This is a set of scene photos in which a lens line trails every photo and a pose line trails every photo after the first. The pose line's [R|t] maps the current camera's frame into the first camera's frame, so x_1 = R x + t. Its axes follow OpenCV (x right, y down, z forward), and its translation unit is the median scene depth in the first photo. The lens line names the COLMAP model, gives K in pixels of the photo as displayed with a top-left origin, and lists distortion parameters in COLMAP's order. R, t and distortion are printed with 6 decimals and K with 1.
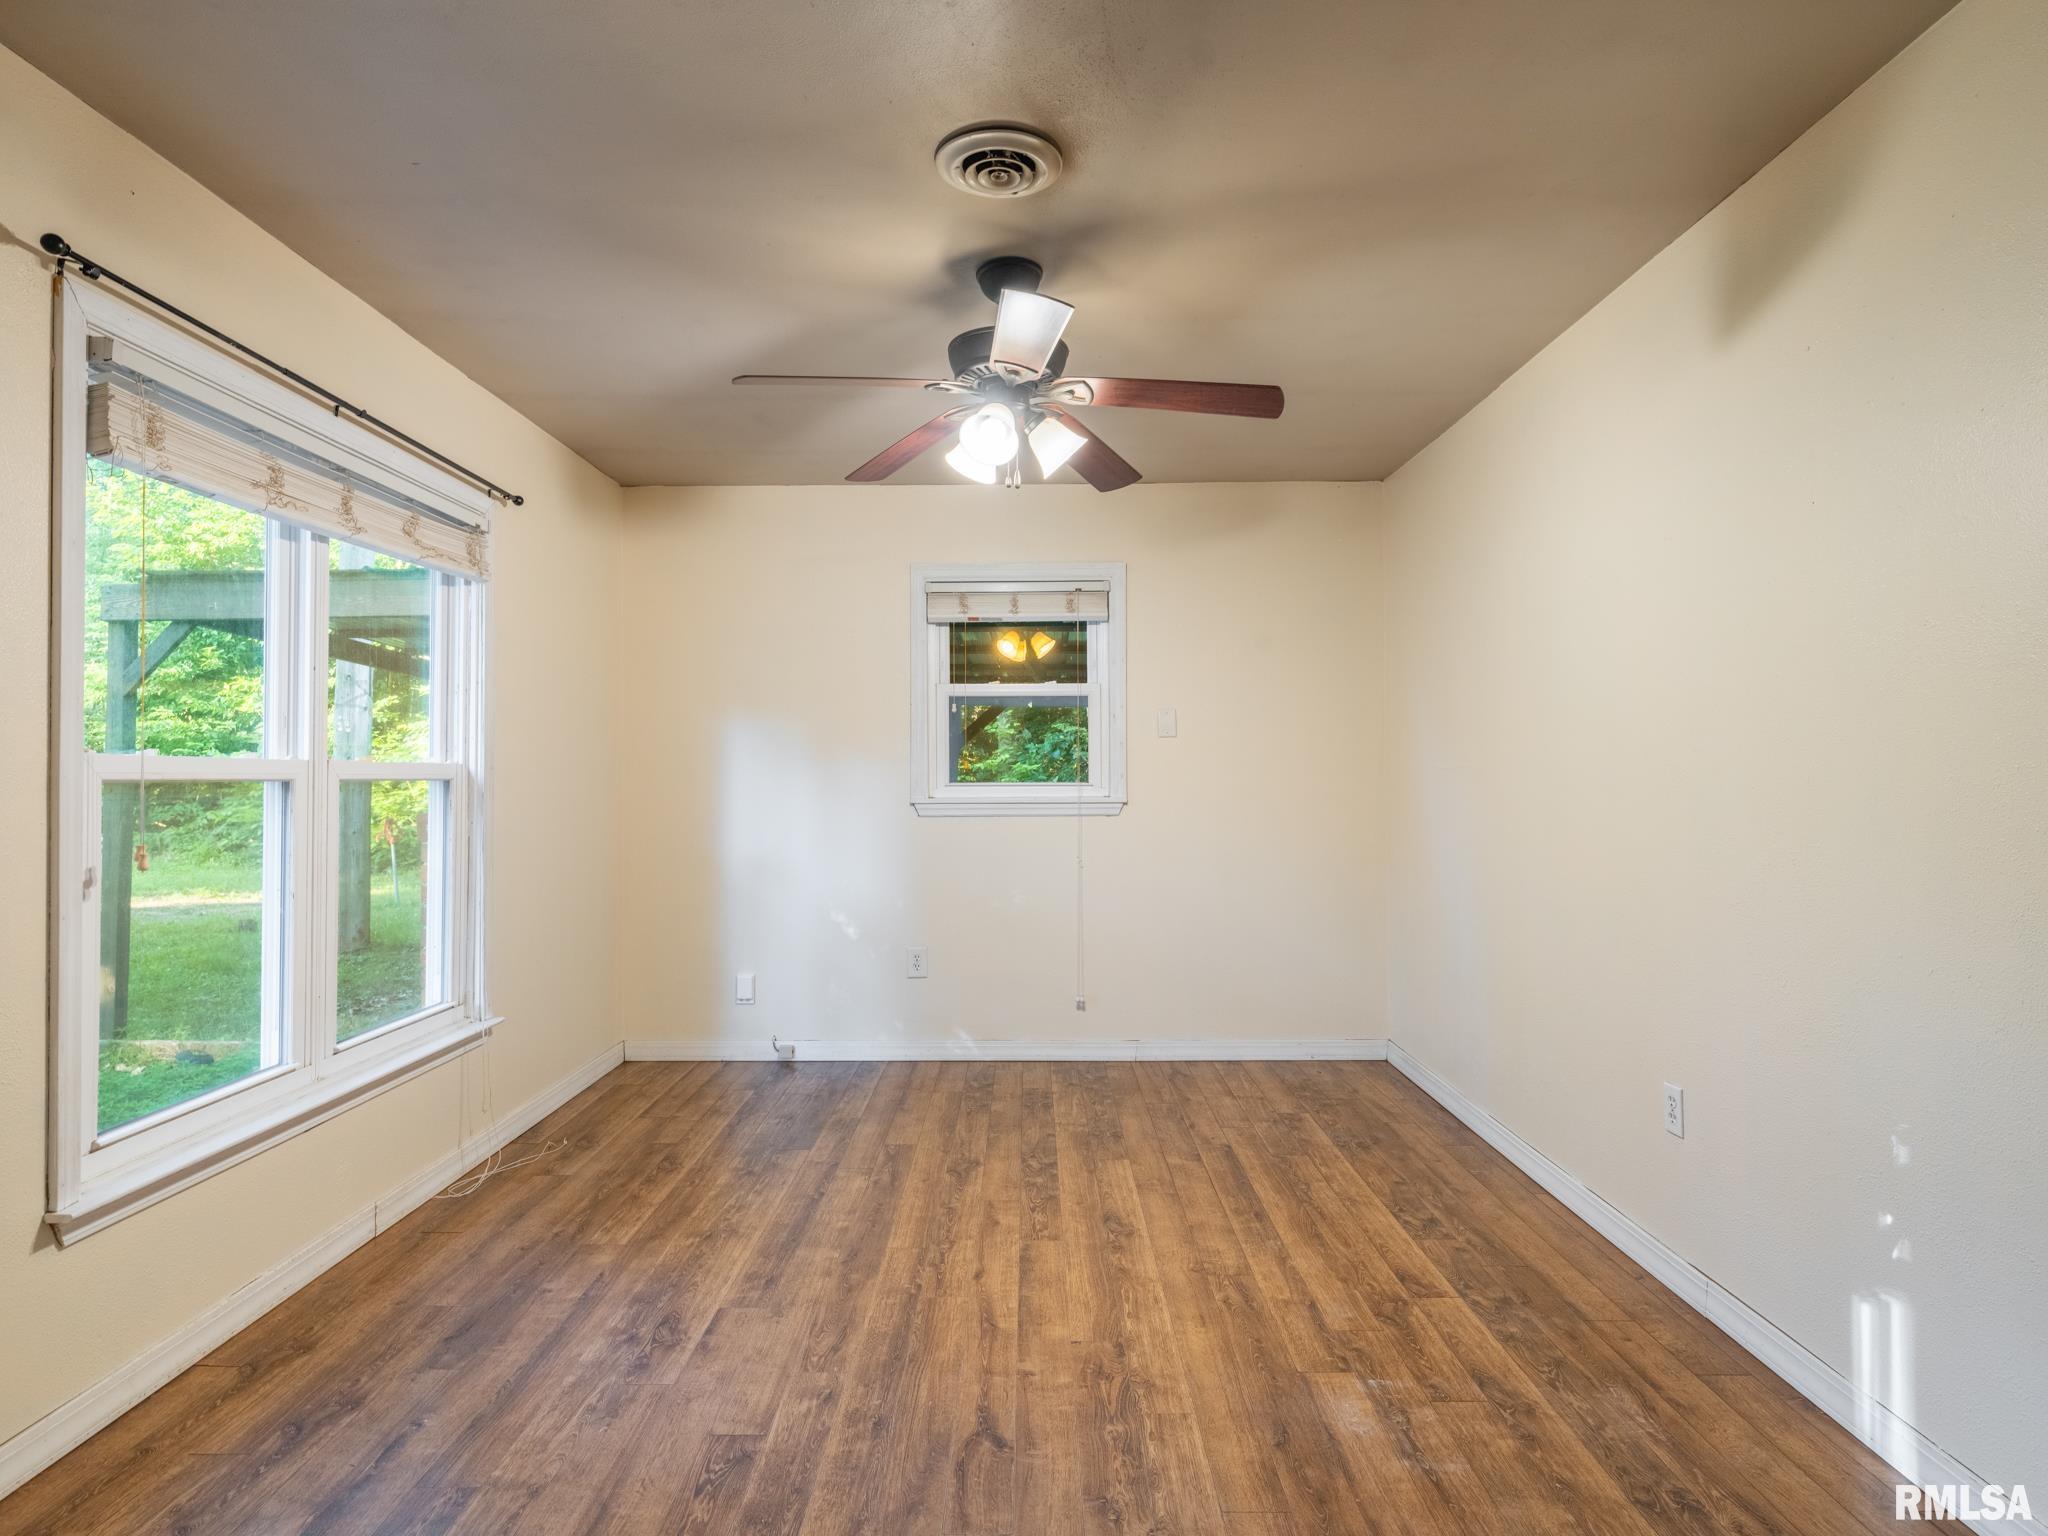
lens RADIAL K [[1106.0, 0, 1024.0], [0, 1106.0, 768.0], [0, 0, 1]] dist [0.004610, -0.006290]
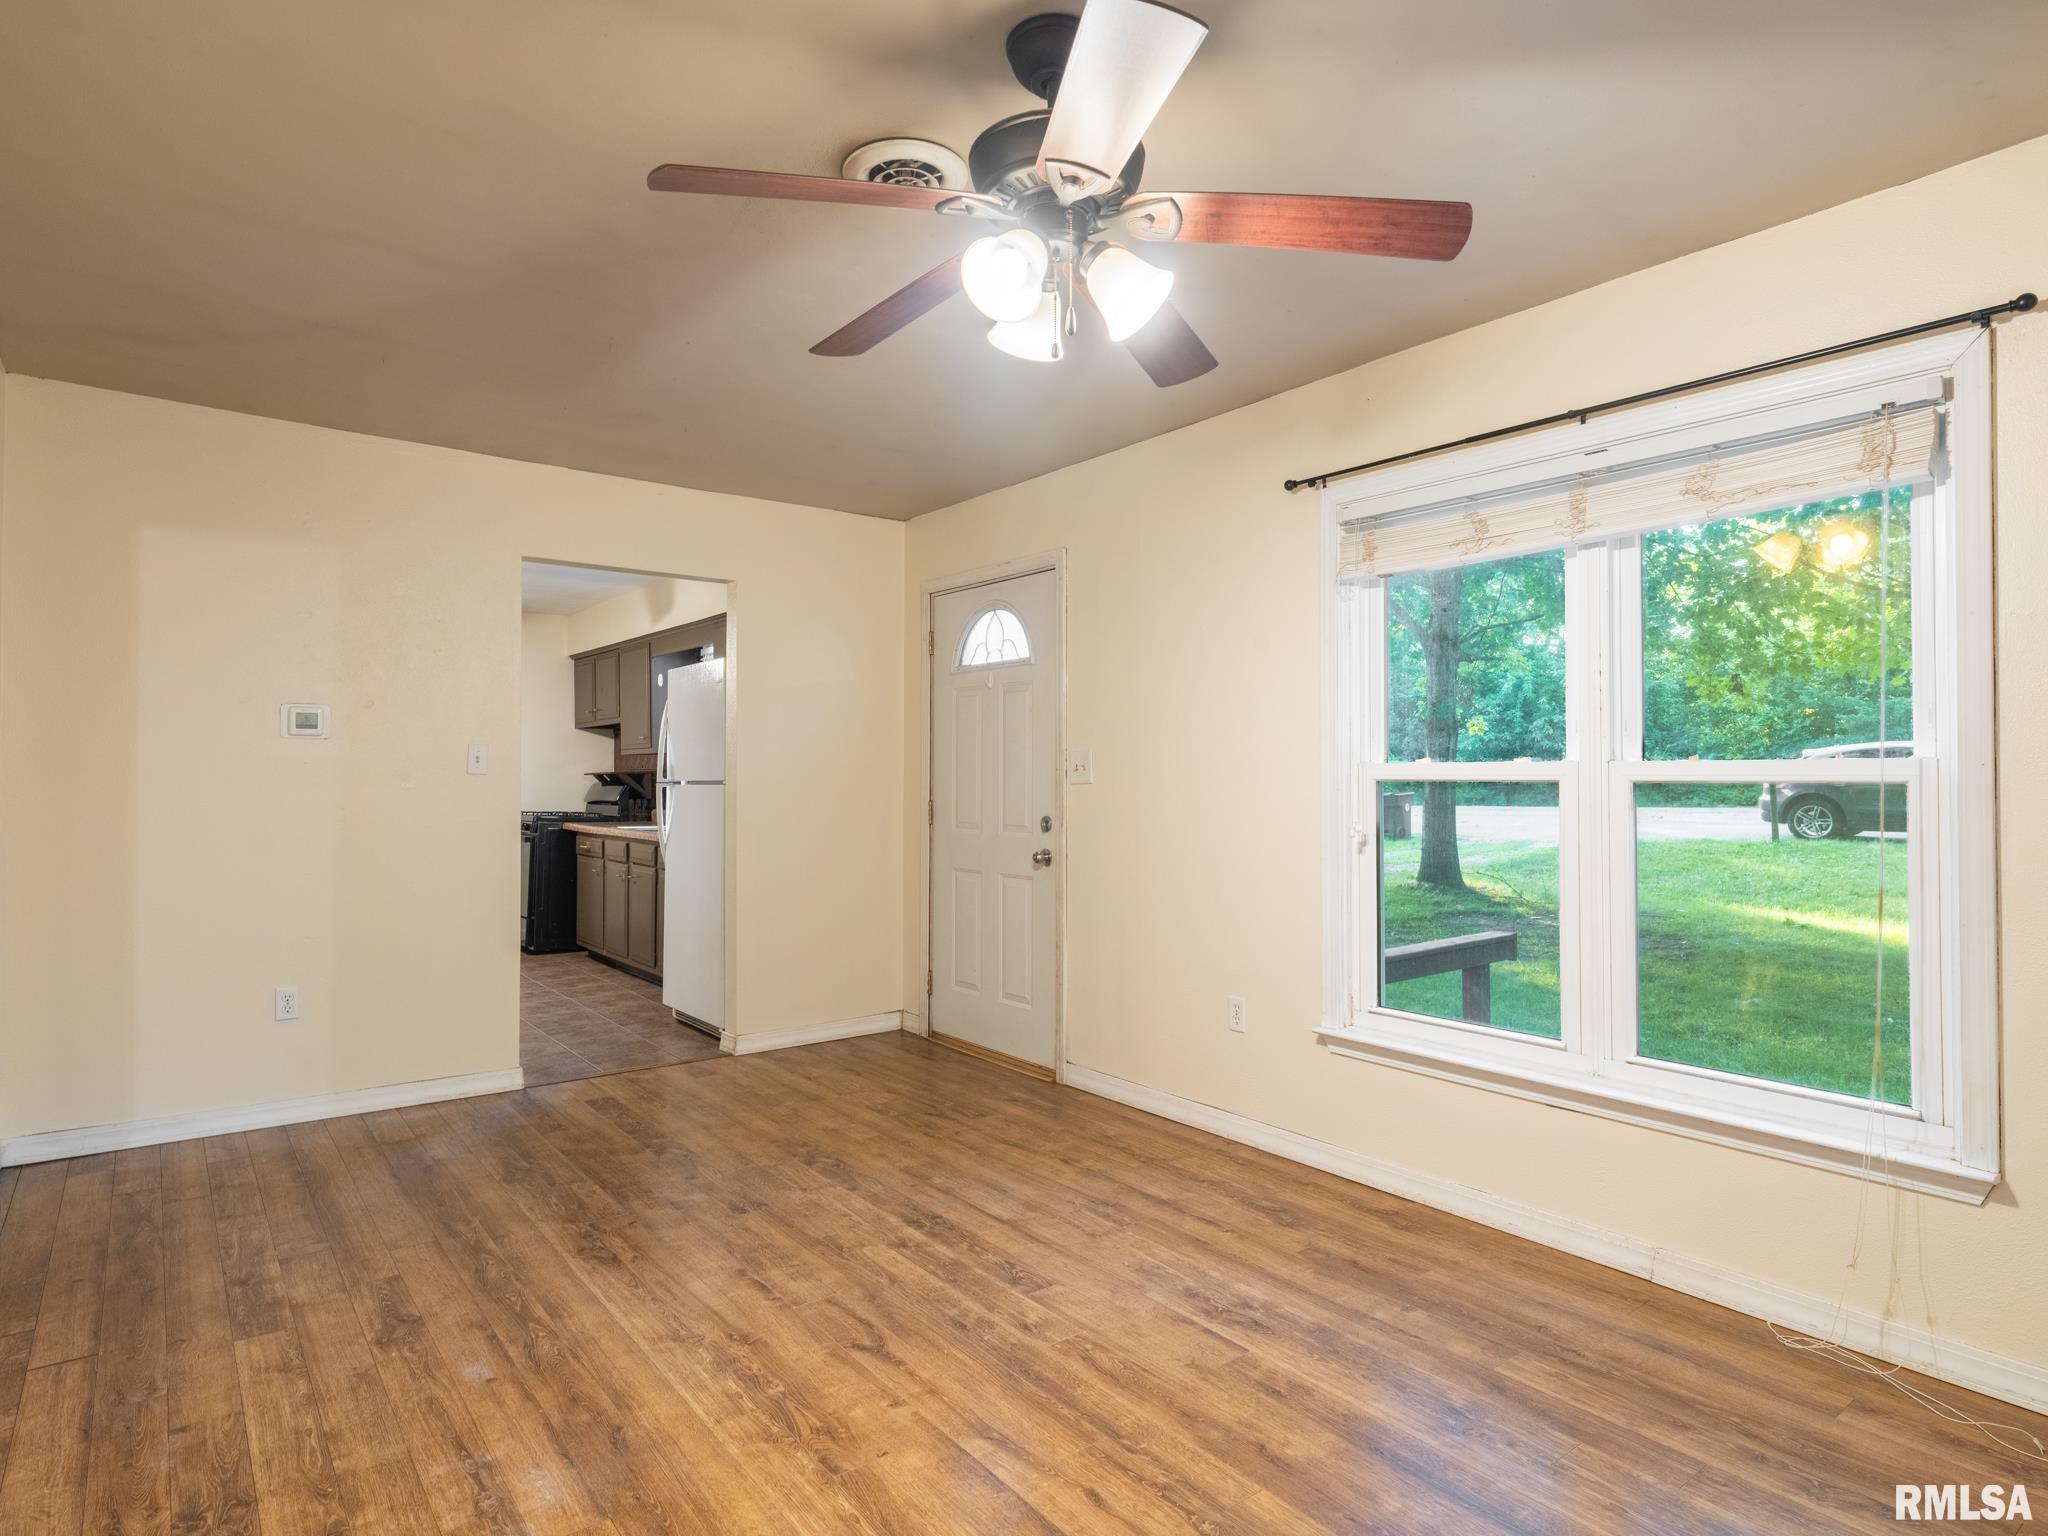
lens RADIAL K [[1117.2, 0, 1010.3], [0, 1117.2, 770.6], [0, 0, 1]] dist [0.002914, -0.004226]
pose [[-0.790515, -0.001226, -0.612441, 0.423529], [0.005252, 0.999948, -0.008780, 0.007740], [0.612420, -0.010157, -0.790467, 1.499127]]
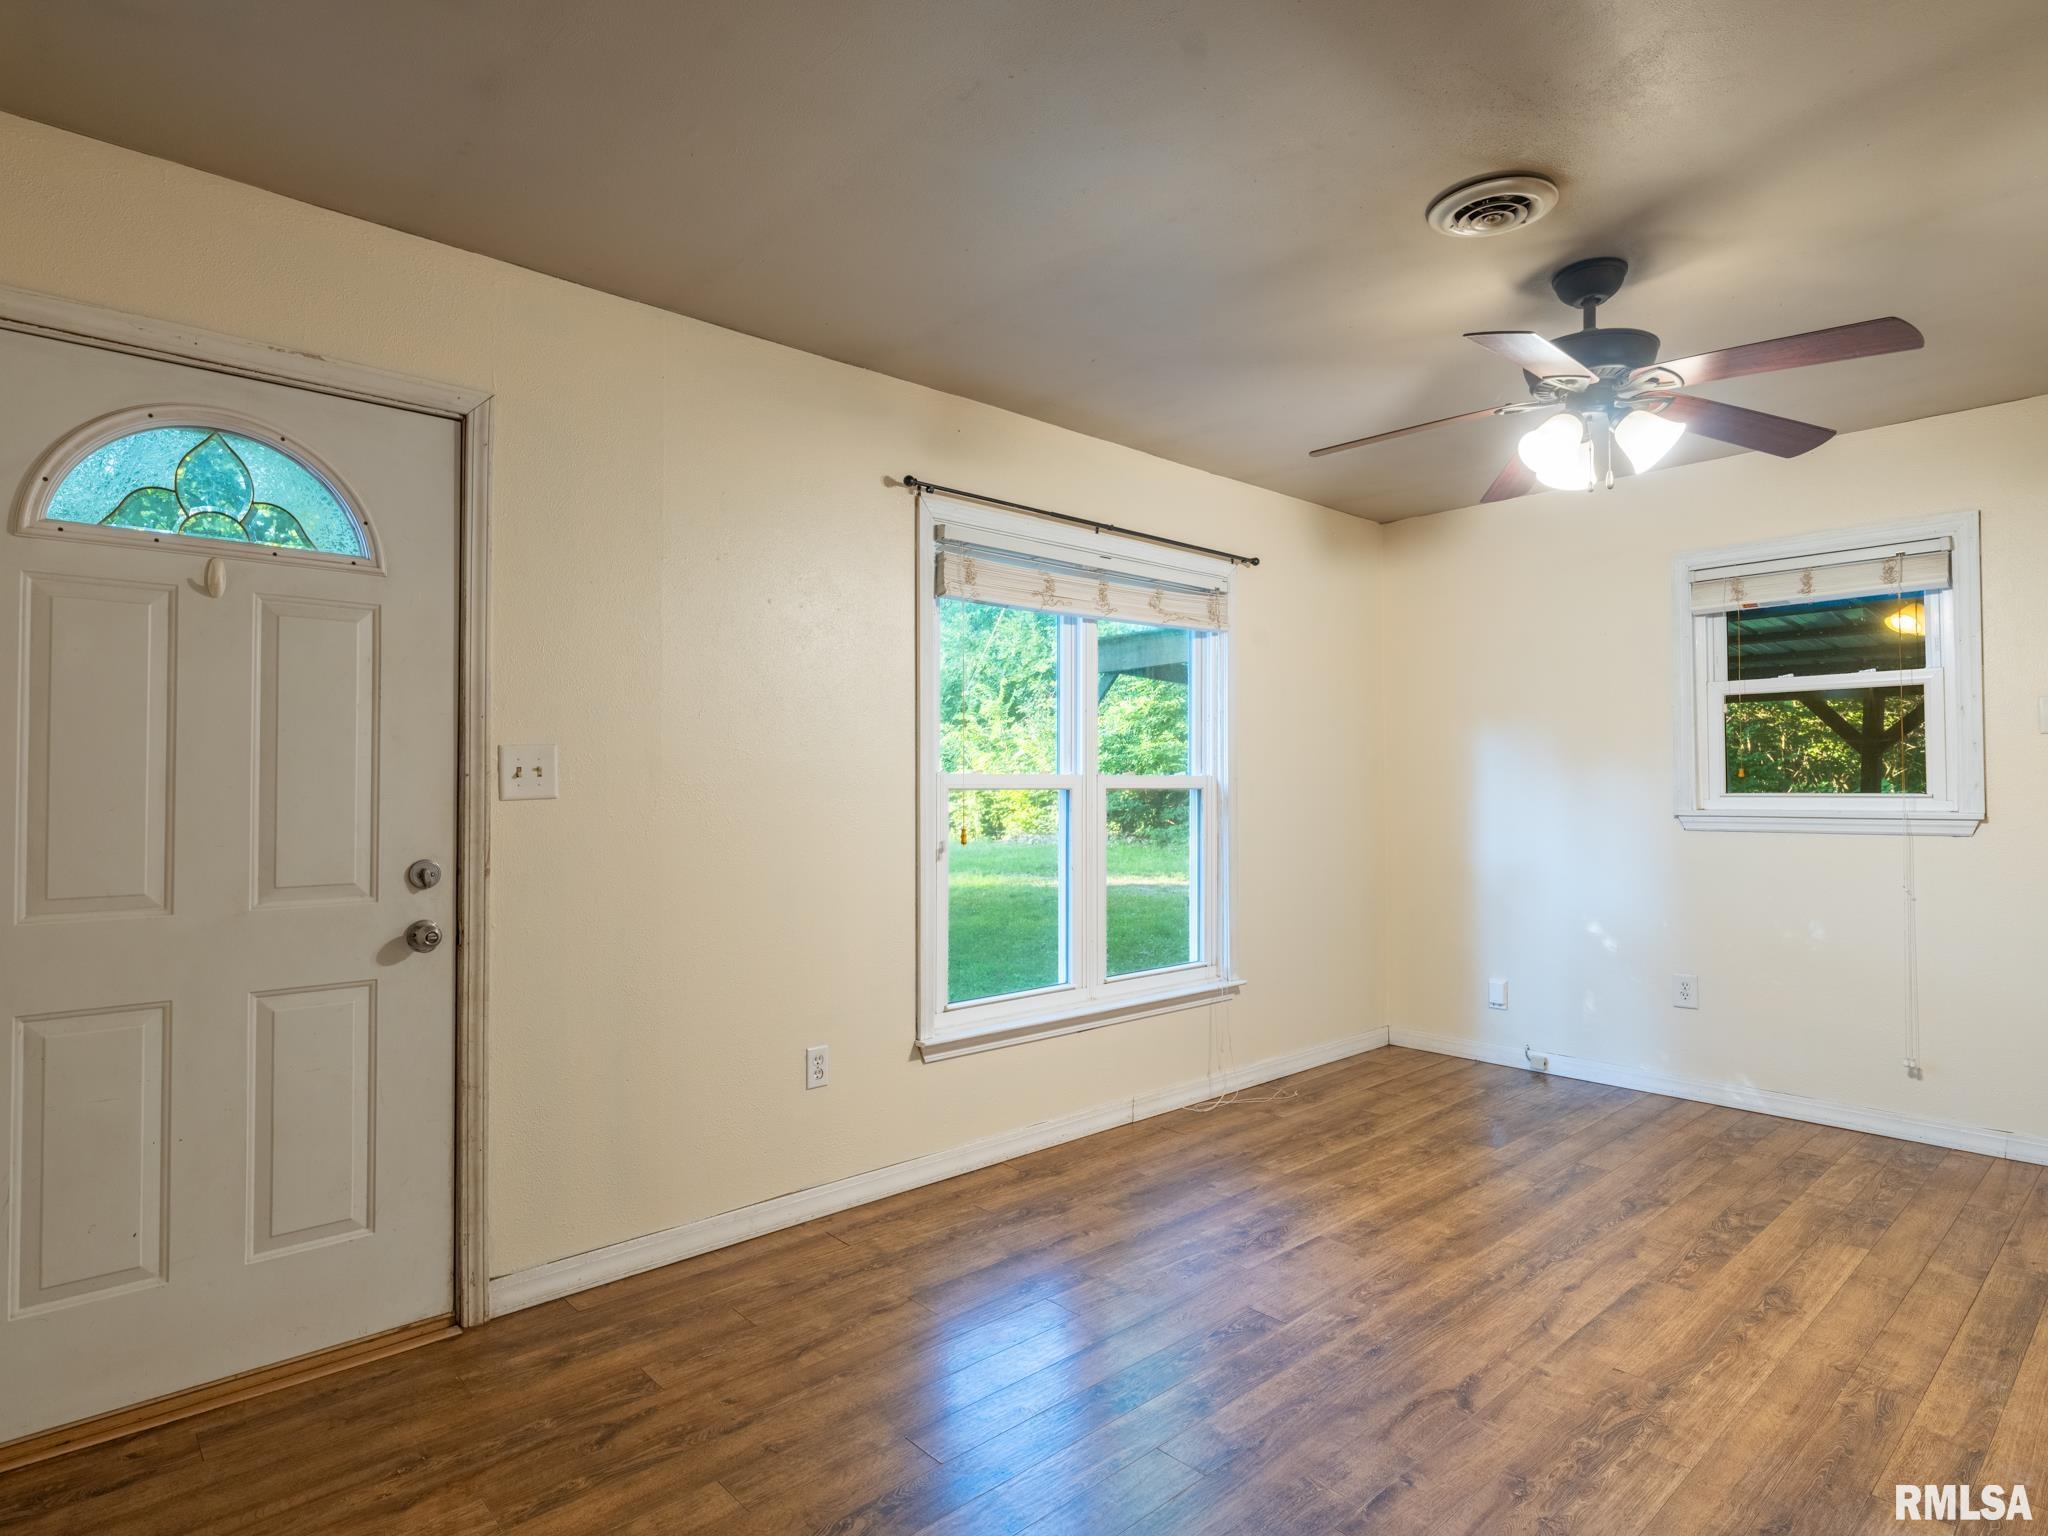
lens RADIAL K [[1117.2, 0, 1010.3], [0, 1117.2, 770.6], [0, 0, 1]] dist [0.002914, -0.004226]
pose [[0.672624, -0.009905, -0.739918, 0.361715], [0.006526, 0.999951, -0.007454, -0.002608], [0.739955, 0.000185, 0.672656, -0.045929]]
